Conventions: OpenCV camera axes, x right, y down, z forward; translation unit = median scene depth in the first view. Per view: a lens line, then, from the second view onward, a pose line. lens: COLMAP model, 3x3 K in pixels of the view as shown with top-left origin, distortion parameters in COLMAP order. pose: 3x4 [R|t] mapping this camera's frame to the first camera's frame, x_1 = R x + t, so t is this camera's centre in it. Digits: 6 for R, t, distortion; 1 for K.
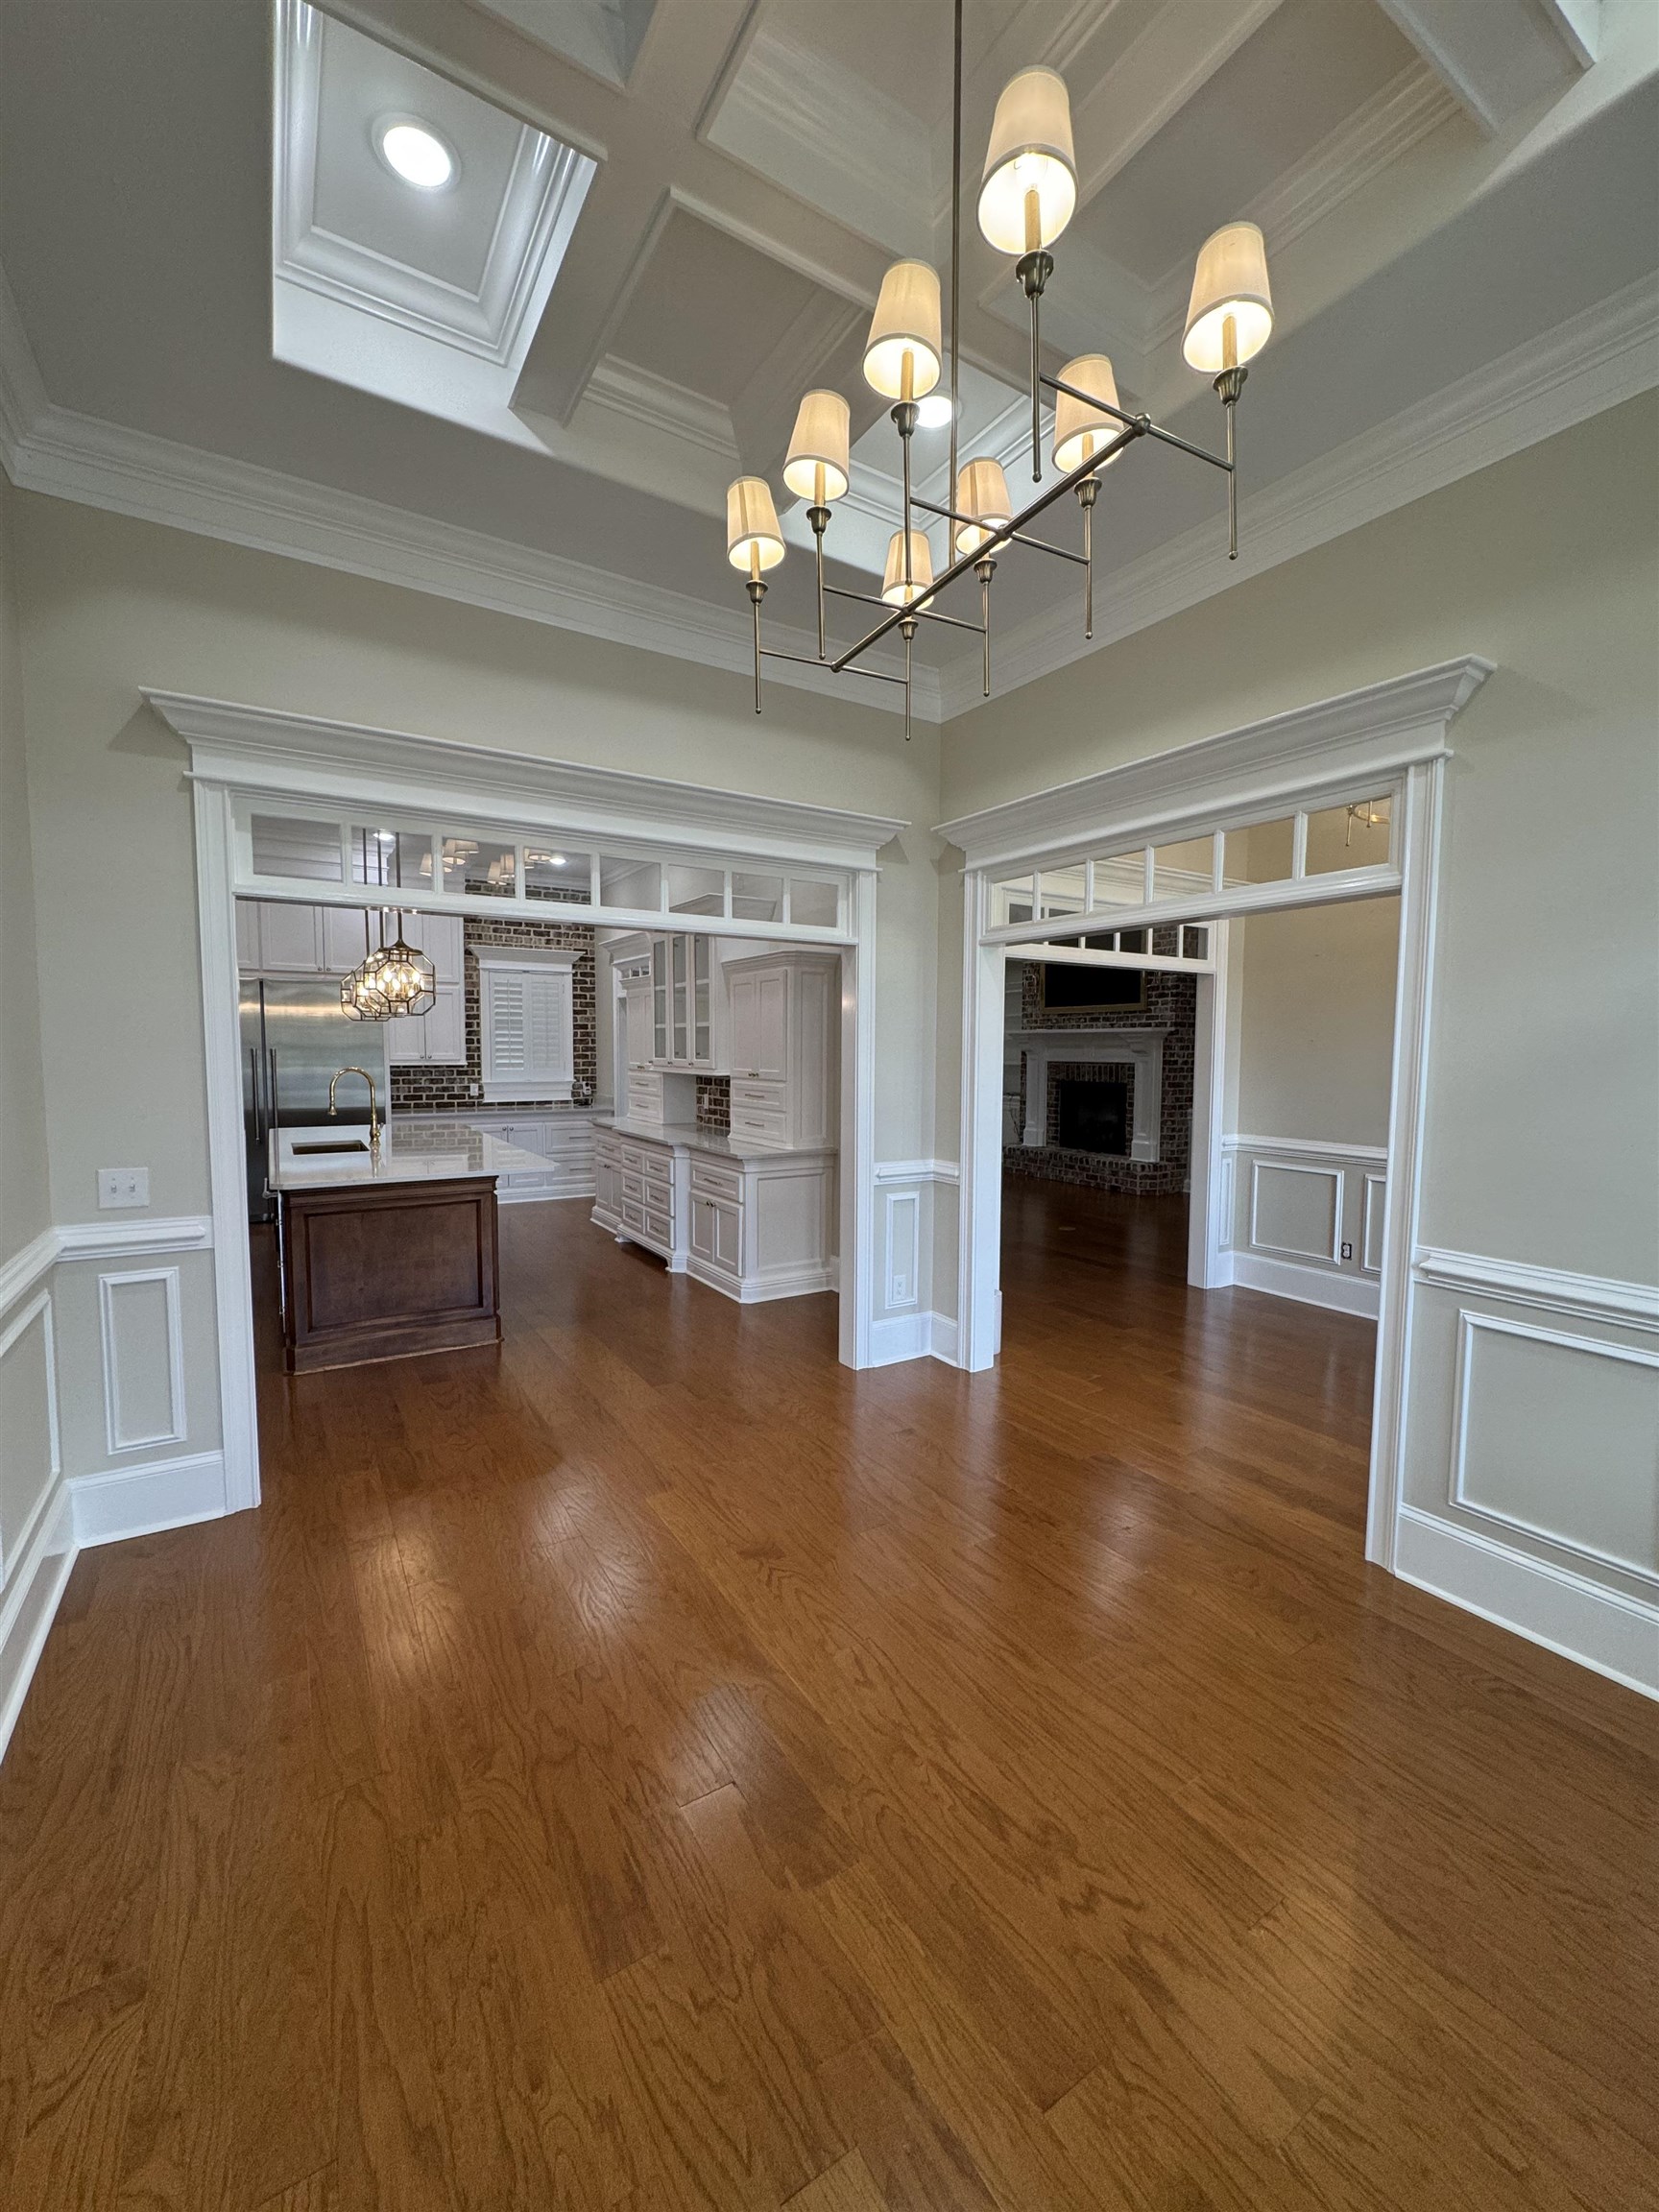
lens RADIAL K [[881.6, 0, 829.5], [0, 881.6, 1106.0], [0, 0, 1]] dist [-0.001235, 0.000682]
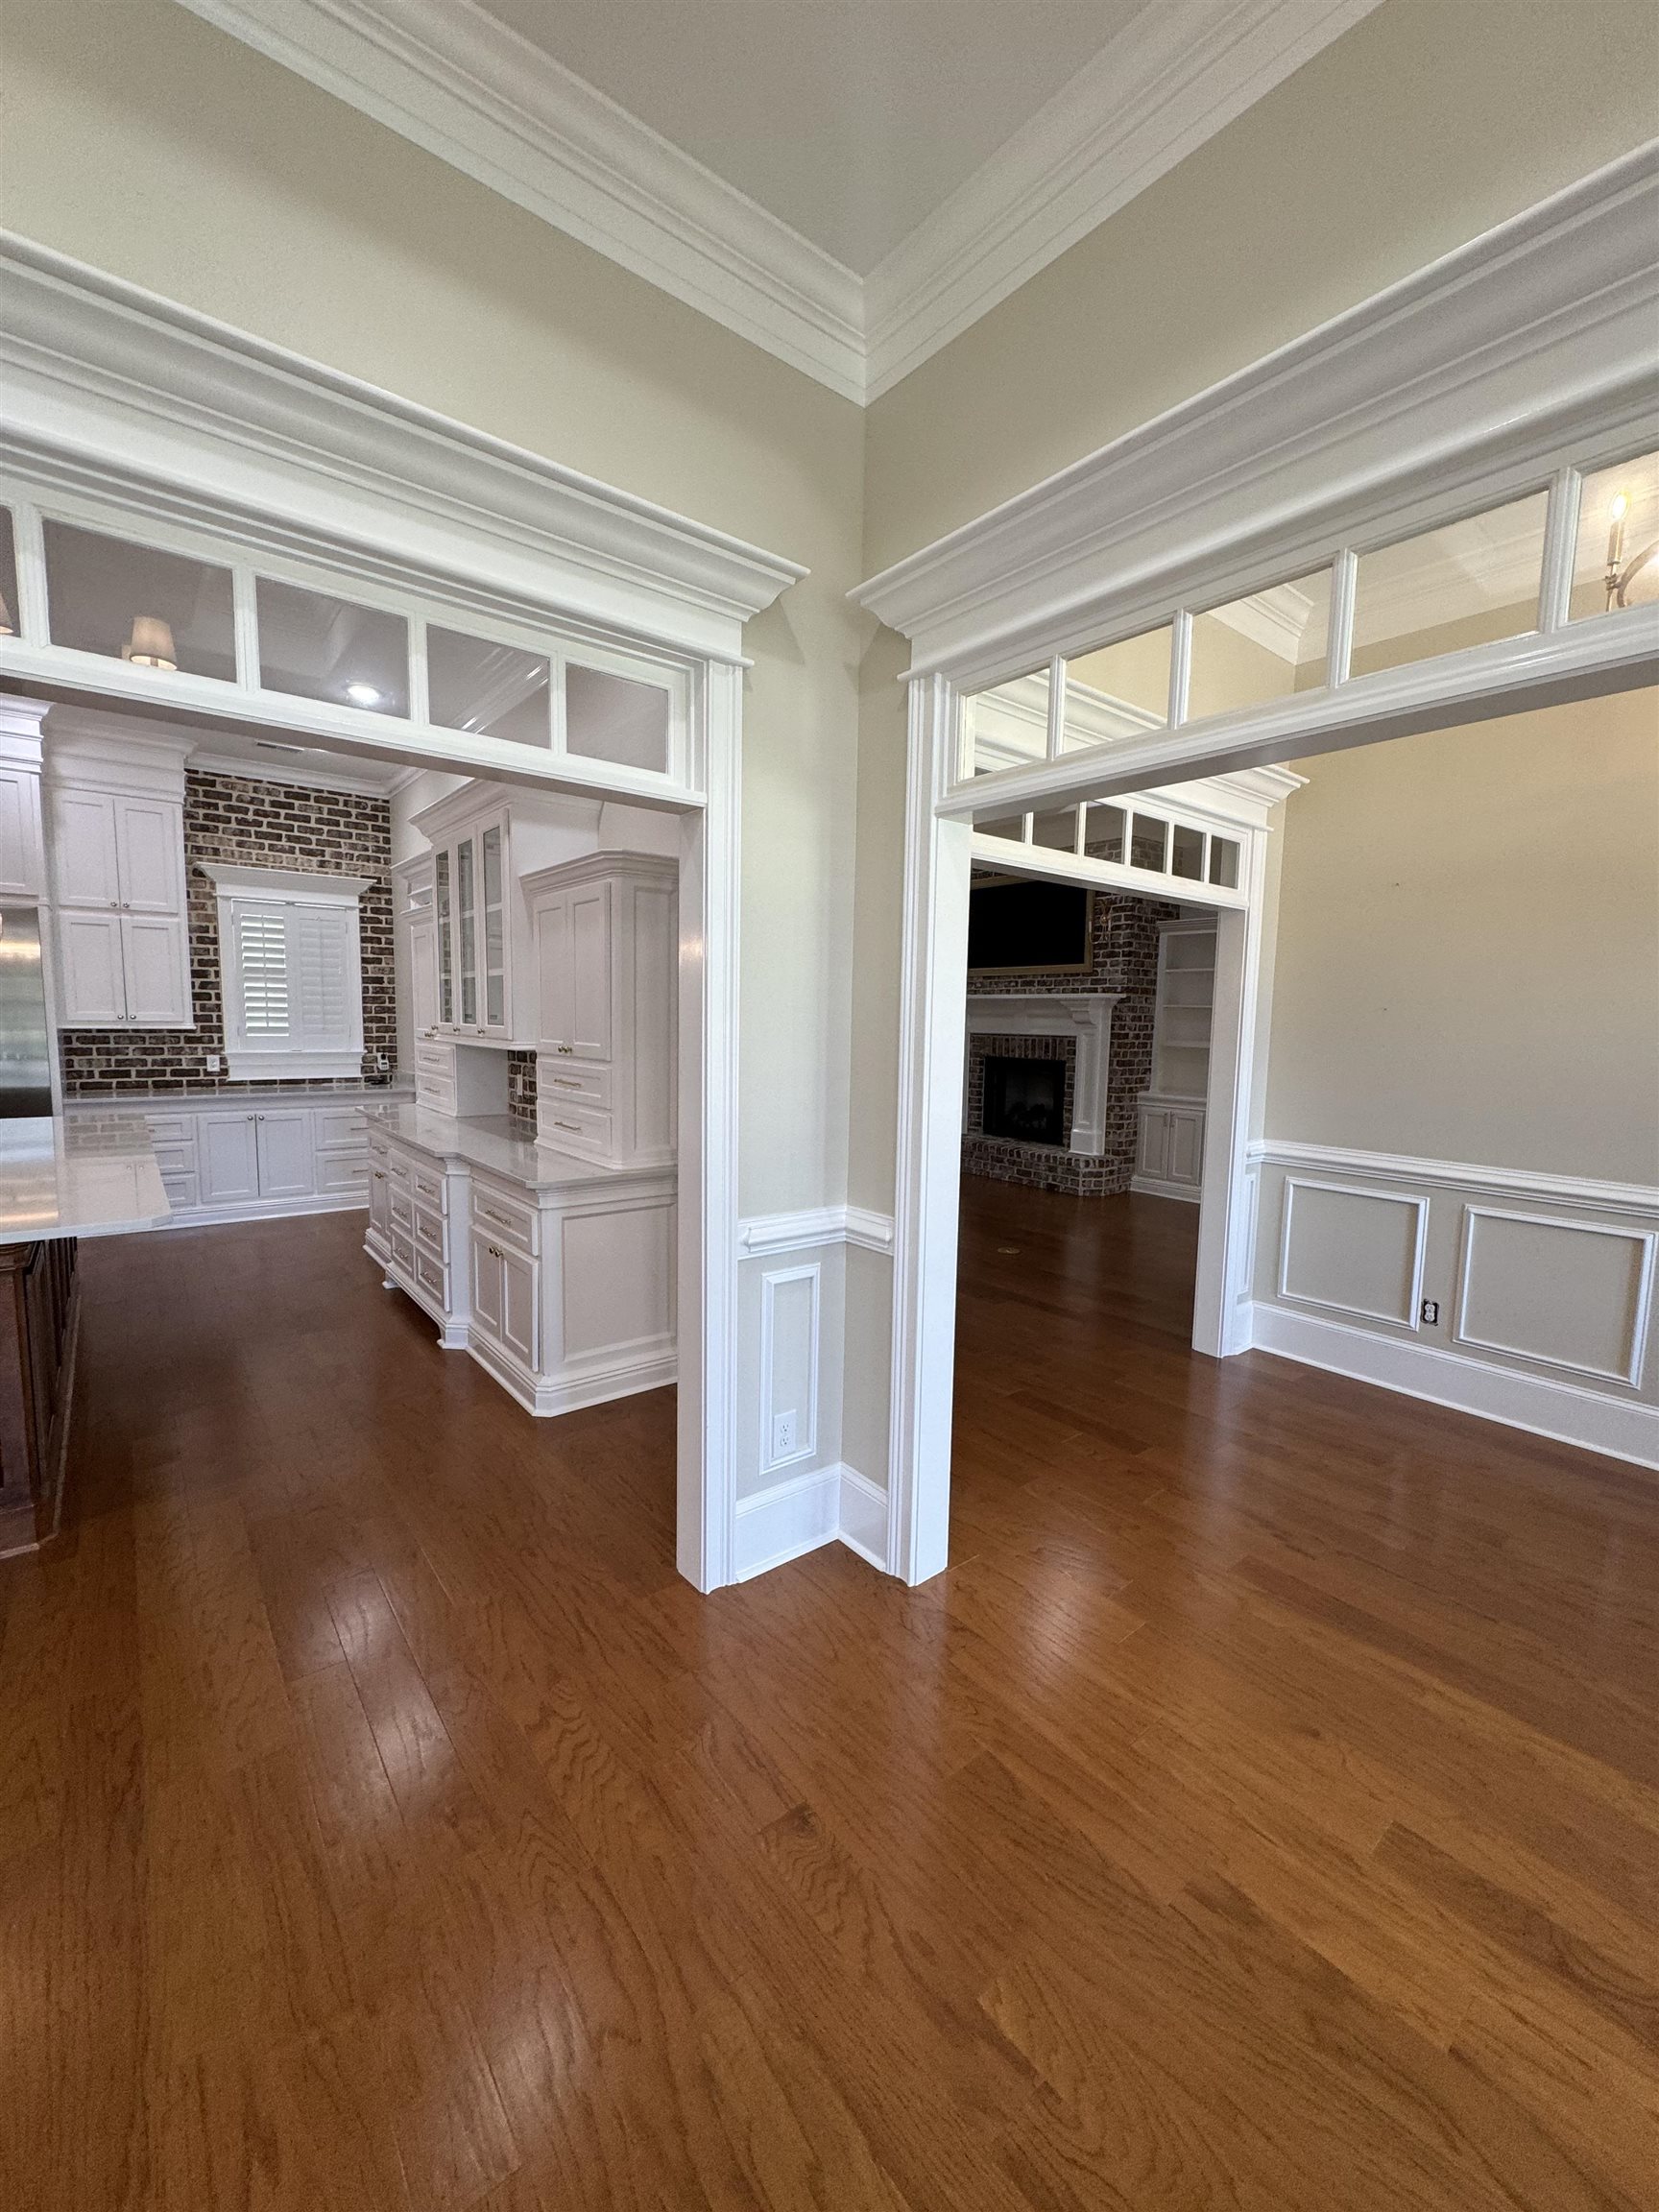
lens RADIAL K [[881.6, 0, 829.5], [0, 881.6, 1106.0], [0, 0, 1]] dist [-0.001235, 0.000682]
pose [[0.993298, 0.001706, 0.115566, 0.032154], [-0.005771, 0.999376, 0.034844, -0.018182], [-0.115434, -0.035277, 0.992688, 0.338815]]
